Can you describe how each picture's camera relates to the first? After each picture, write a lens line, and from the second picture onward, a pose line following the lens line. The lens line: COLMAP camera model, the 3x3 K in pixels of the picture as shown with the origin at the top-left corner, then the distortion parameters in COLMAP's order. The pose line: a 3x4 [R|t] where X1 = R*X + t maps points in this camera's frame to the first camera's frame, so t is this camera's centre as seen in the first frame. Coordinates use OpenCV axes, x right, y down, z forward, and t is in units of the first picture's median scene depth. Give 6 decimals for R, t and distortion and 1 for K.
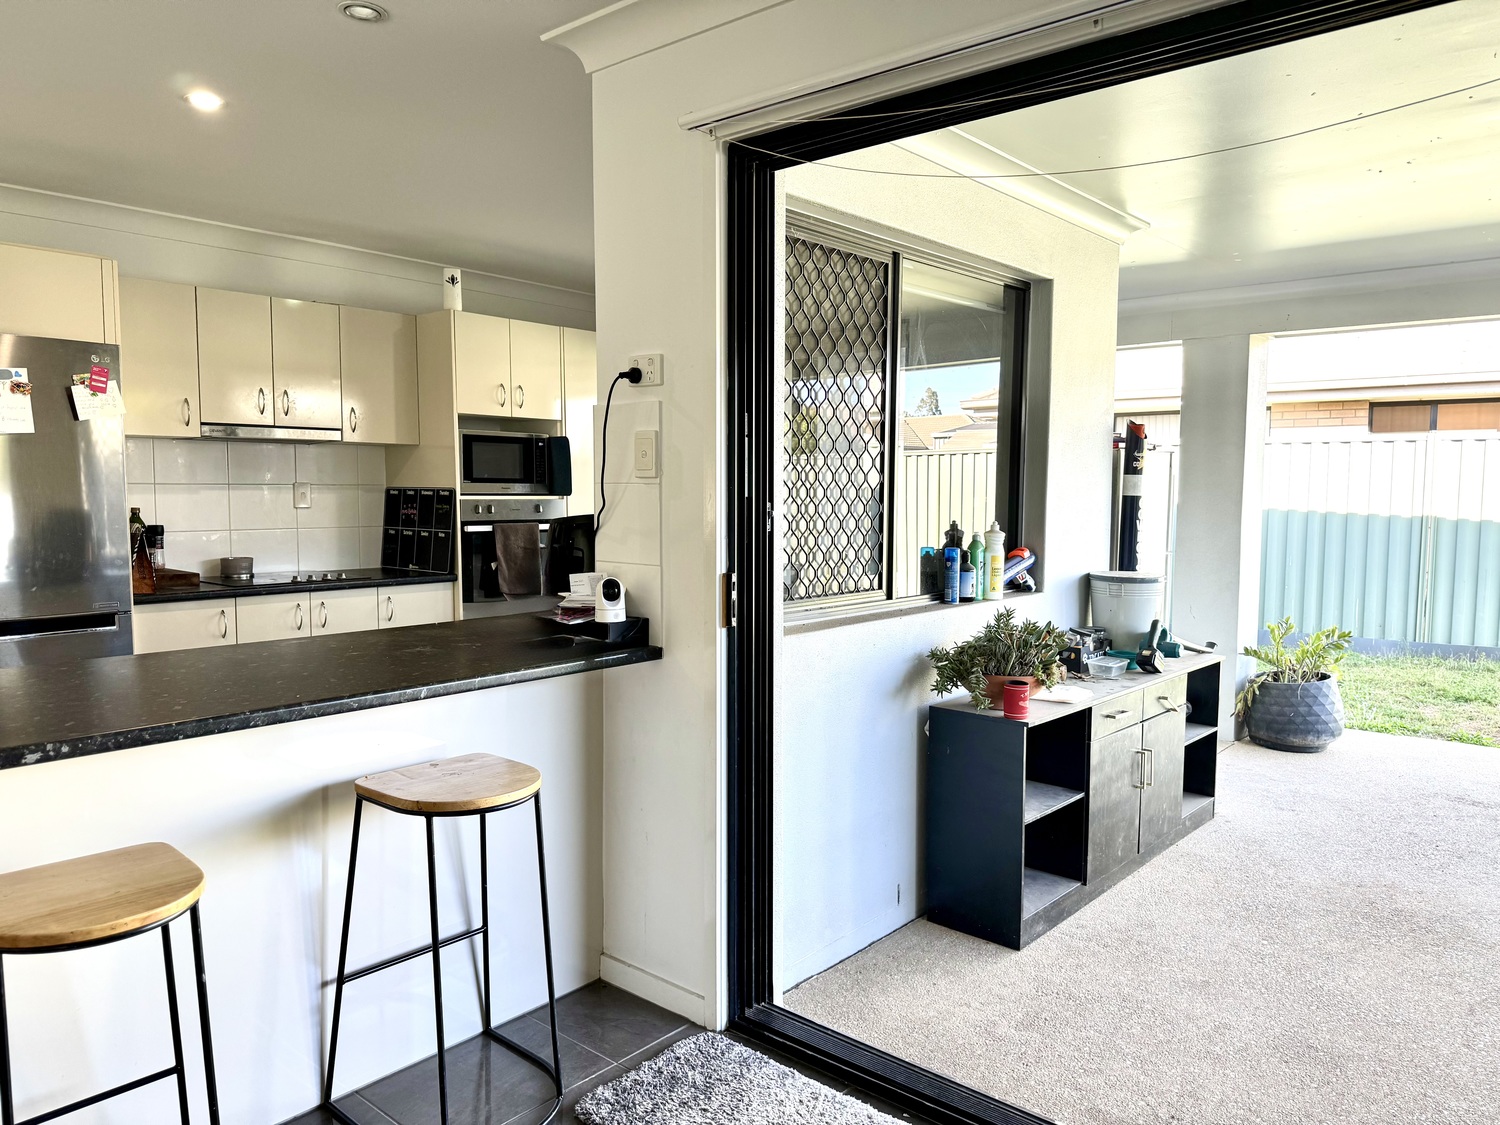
lens RADIAL K [[1059.6, 0, 752.9], [0, 1059.6, 571.5], [0, 0, 1]] dist [0.038268, -0.030562]
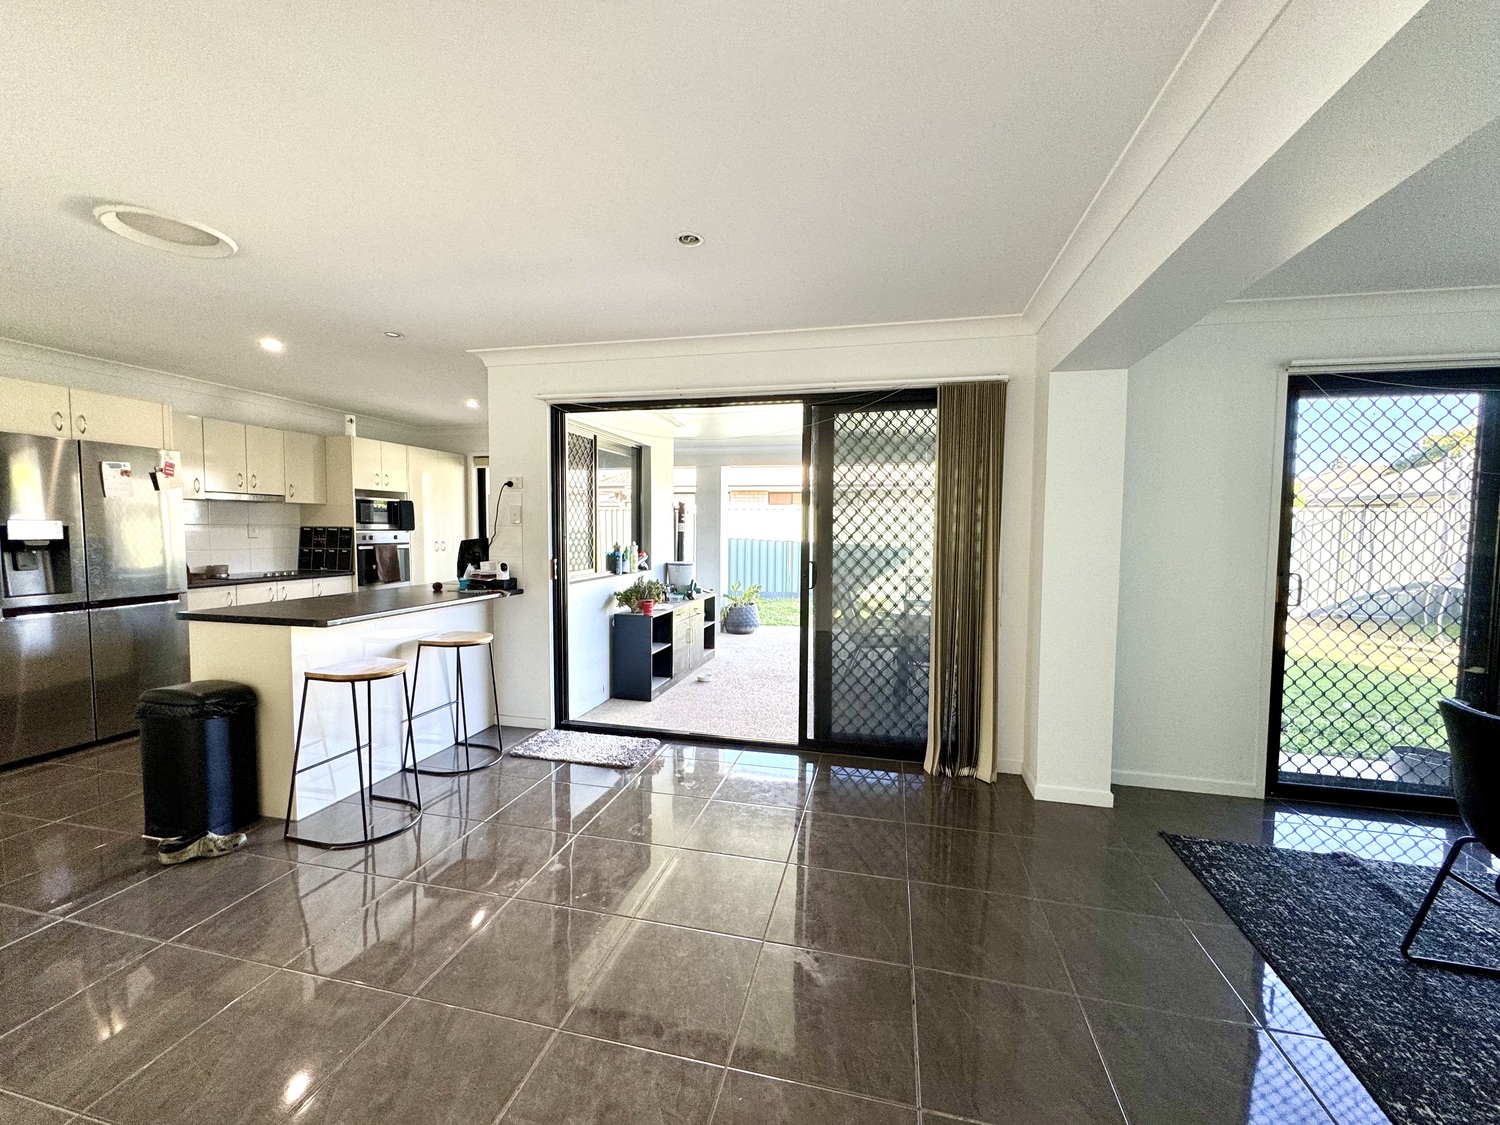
lens RADIAL K [[597.5, 0, 747.2], [0, 597.5, 561.0], [0, 0, 1]] dist [0.002355, -0.000830]
pose [[0.888281, -0.020693, 0.458834, -0.164258], [0.031291, 0.999390, -0.015507, 0.026283], [-0.458233, 0.028132, 0.888387, -0.341423]]
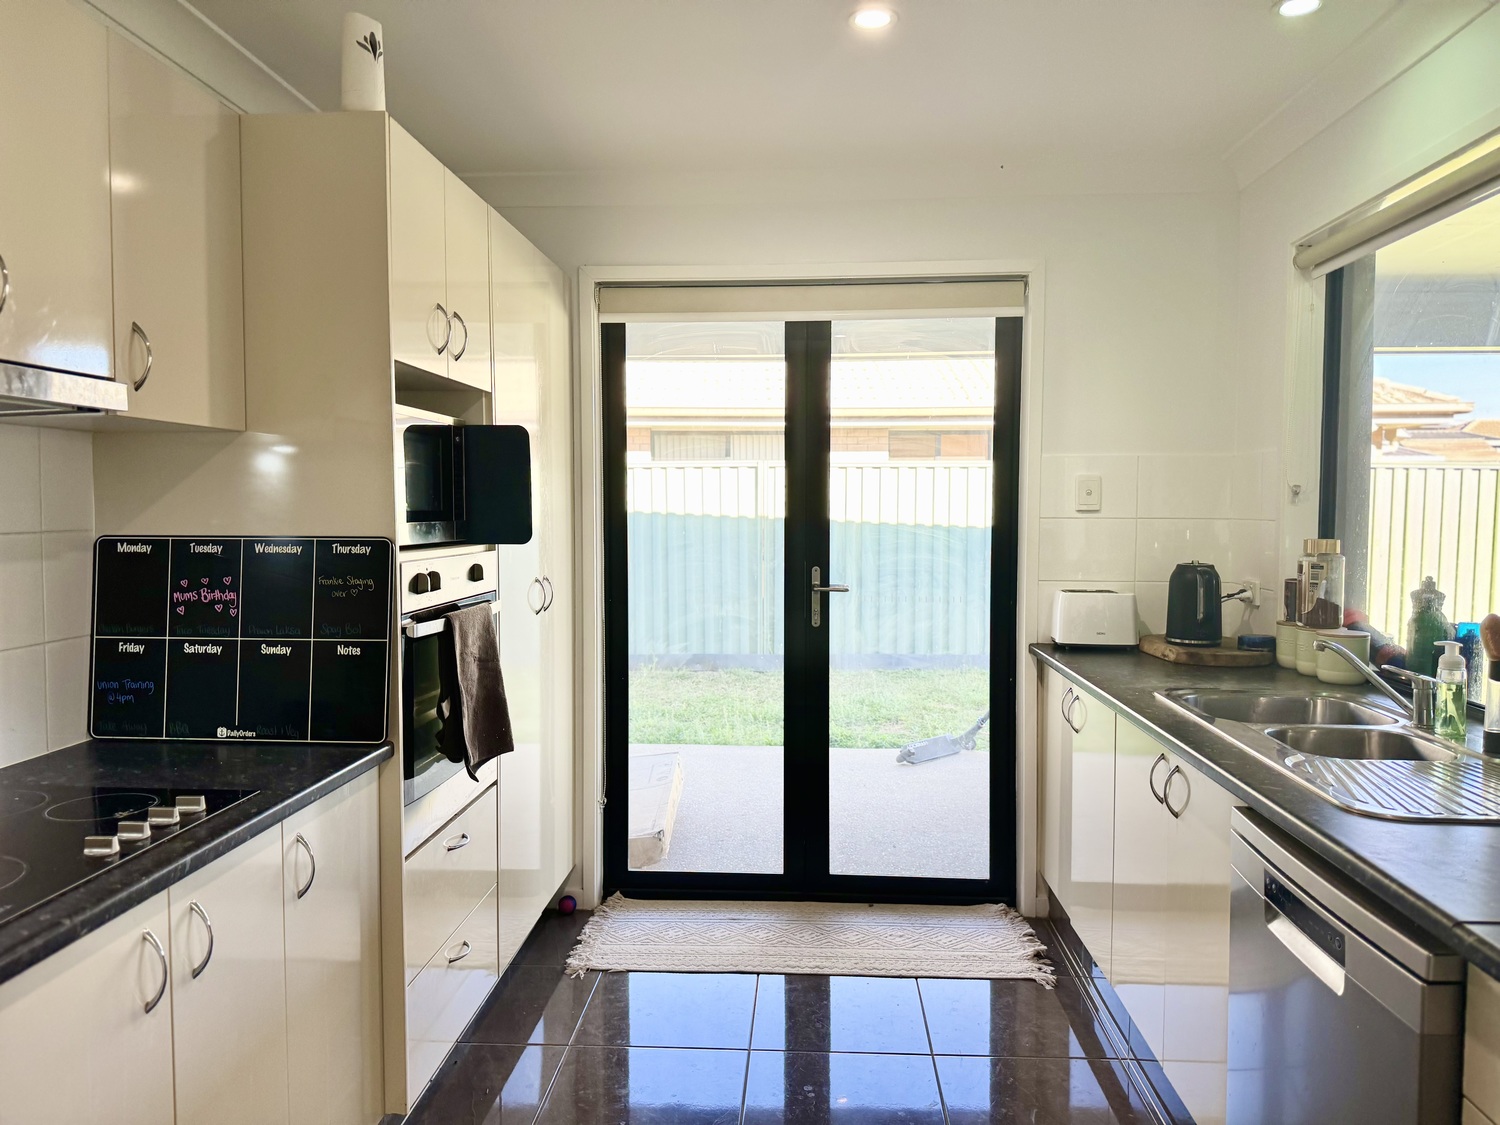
lens RADIAL K [[1059.6, 0, 759.1], [0, 1059.6, 559.2], [0, 0, 1]] dist [0.038268, -0.030562]
pose [[0.793601, -0.034634, 0.607452, -0.482064], [0.052905, 0.998525, -0.012186, -0.065152], [-0.606134, 0.041808, 0.794263, 0.659743]]
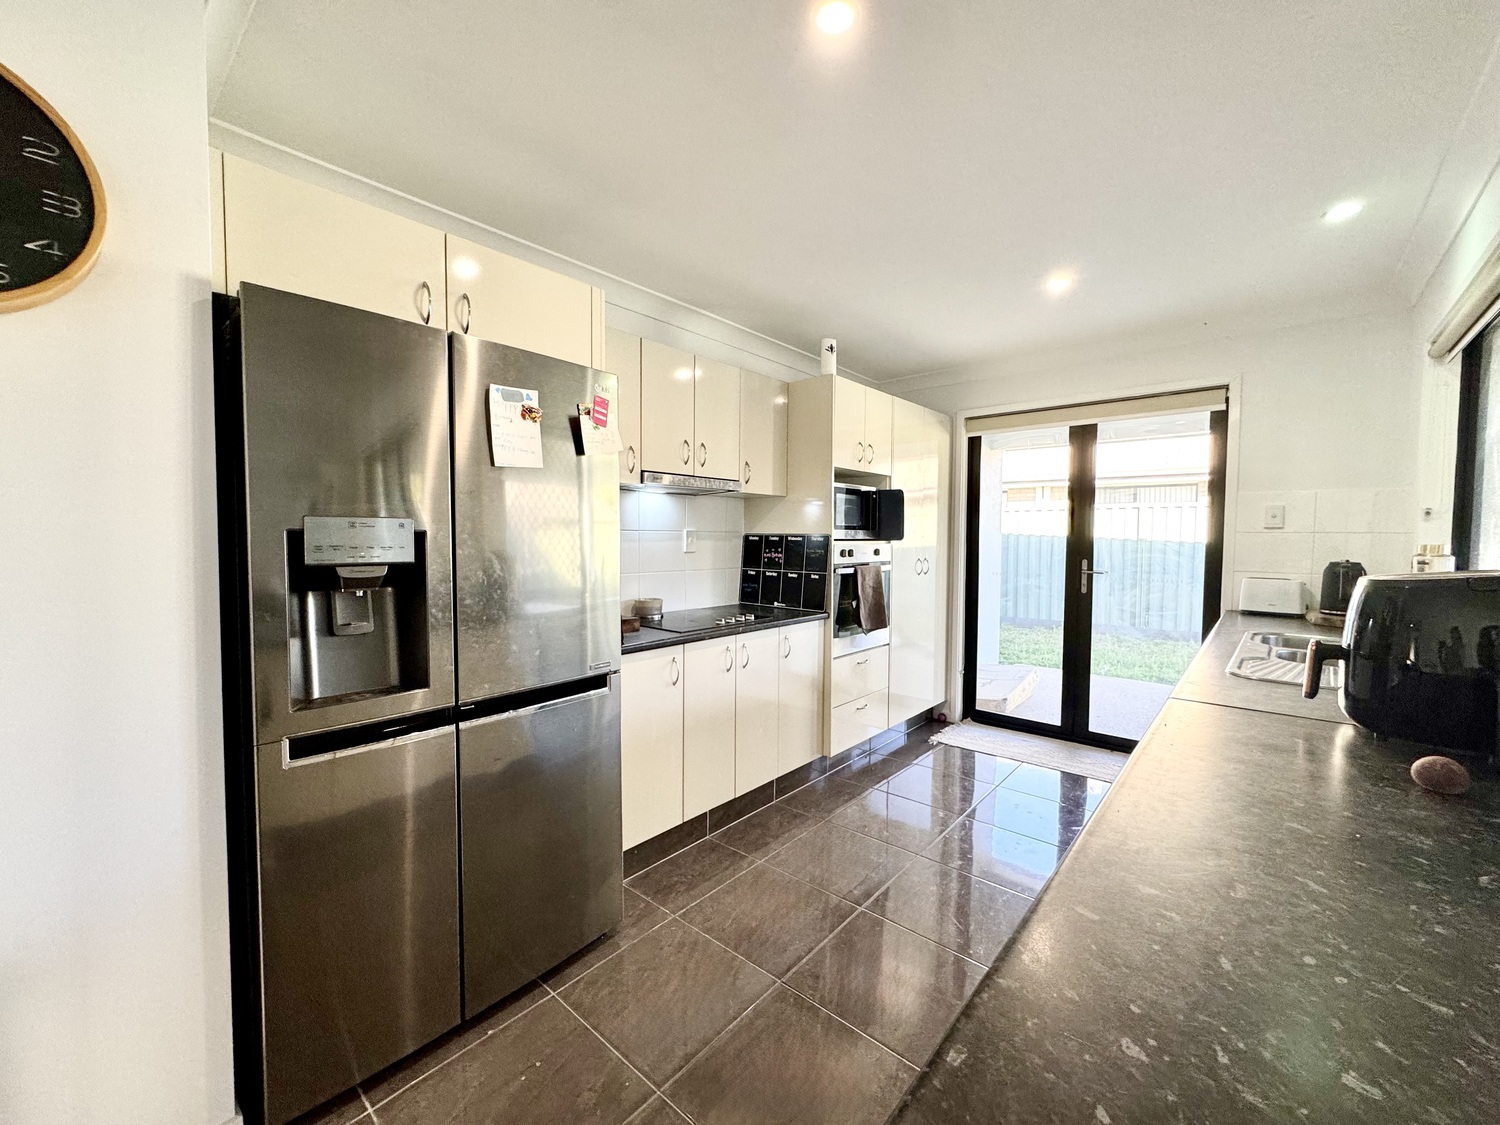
lens RADIAL K [[597.5, 0, 749.8], [0, 597.5, 559.7], [0, 0, 1]] dist [0.002355, -0.000830]
pose [[0.999978, 0.001377, -0.006559, -0.411947], [-0.001640, 0.999190, -0.040213, -0.031230], [0.006499, 0.040223, 0.999170, 0.435569]]
